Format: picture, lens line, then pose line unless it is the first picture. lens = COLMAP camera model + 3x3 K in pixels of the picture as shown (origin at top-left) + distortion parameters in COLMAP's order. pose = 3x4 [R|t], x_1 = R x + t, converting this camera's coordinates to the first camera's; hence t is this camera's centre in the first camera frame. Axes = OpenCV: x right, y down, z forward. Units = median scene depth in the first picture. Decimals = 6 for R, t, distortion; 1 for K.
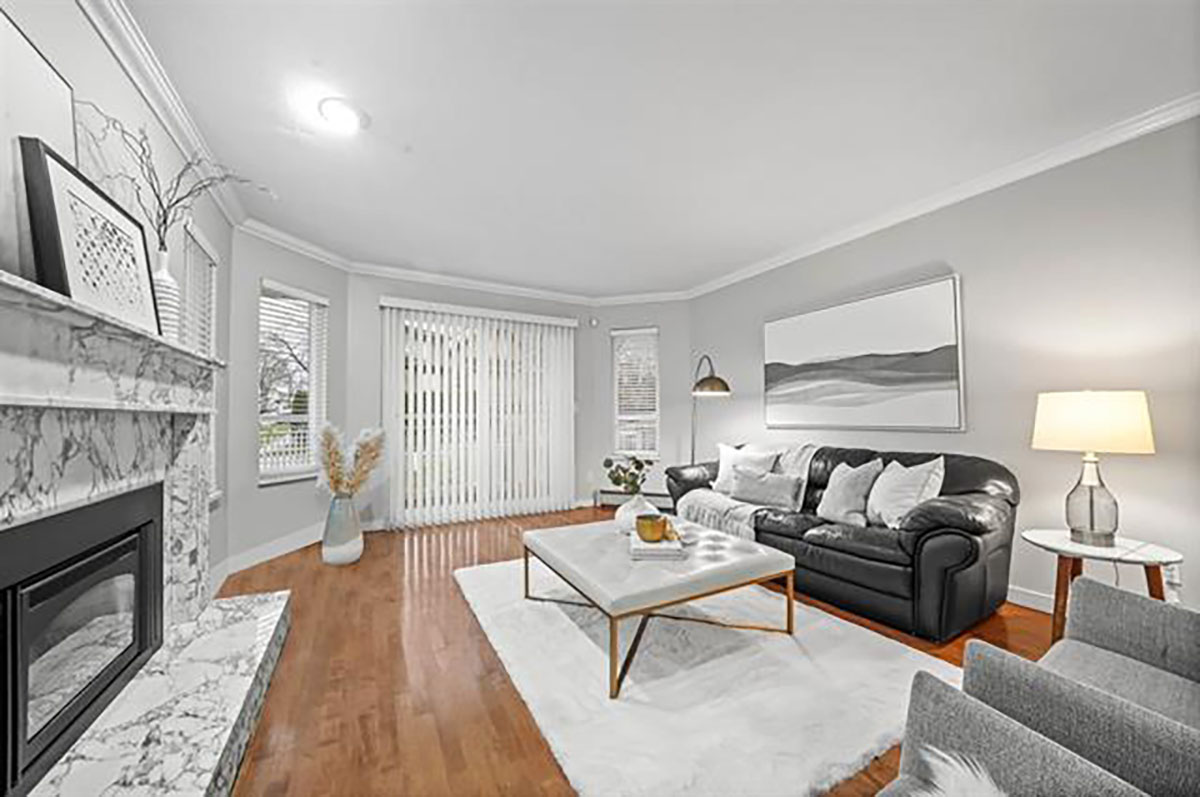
lens RADIAL K [[415.4, 0, 596.2], [0, 415.4, 416.1], [0, 0, 1]] dist [-0.001185, -0.000034]
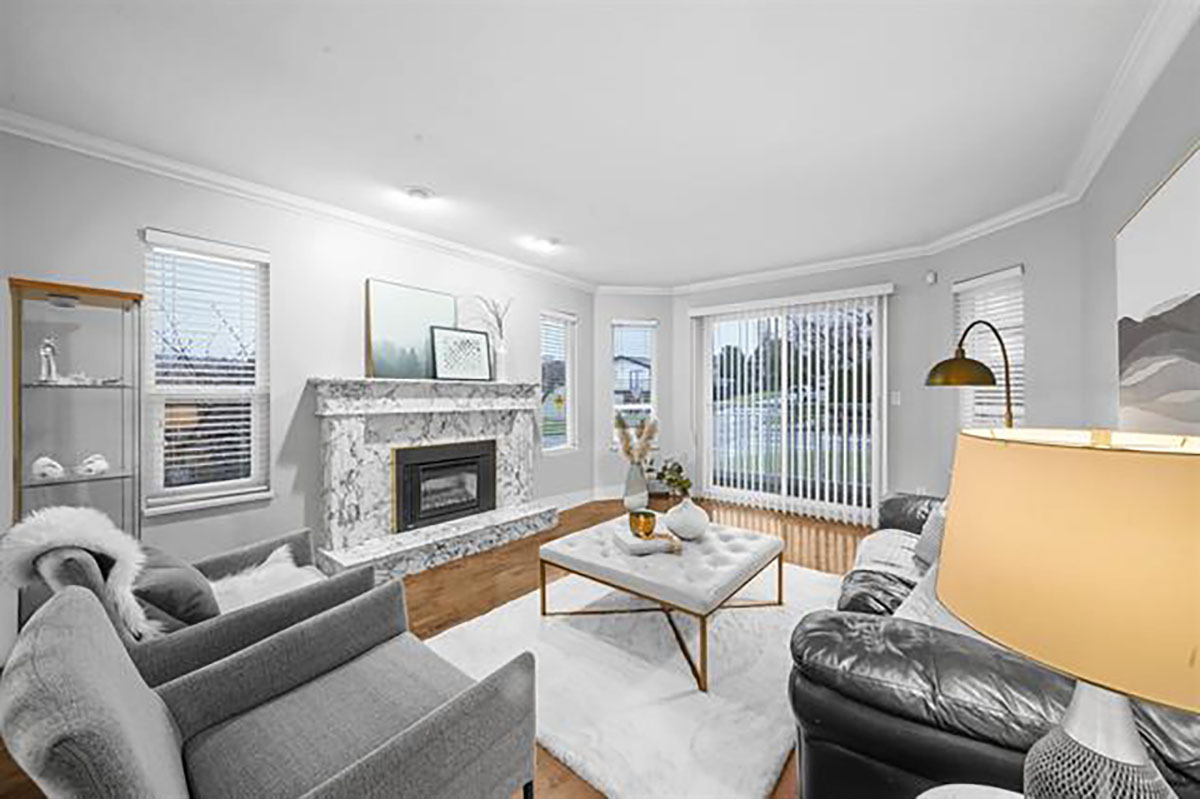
lens RADIAL K [[454.1, 0, 601.2], [0, 454.1, 395.0], [0, 0, 1]] dist [0.001276, 0.000026]
pose [[0.388557, 0.005686, -0.921407, 1.454353], [0.005224, 0.999951, 0.008374, -0.103884], [0.921410, -0.008067, 0.388508, 0.518985]]
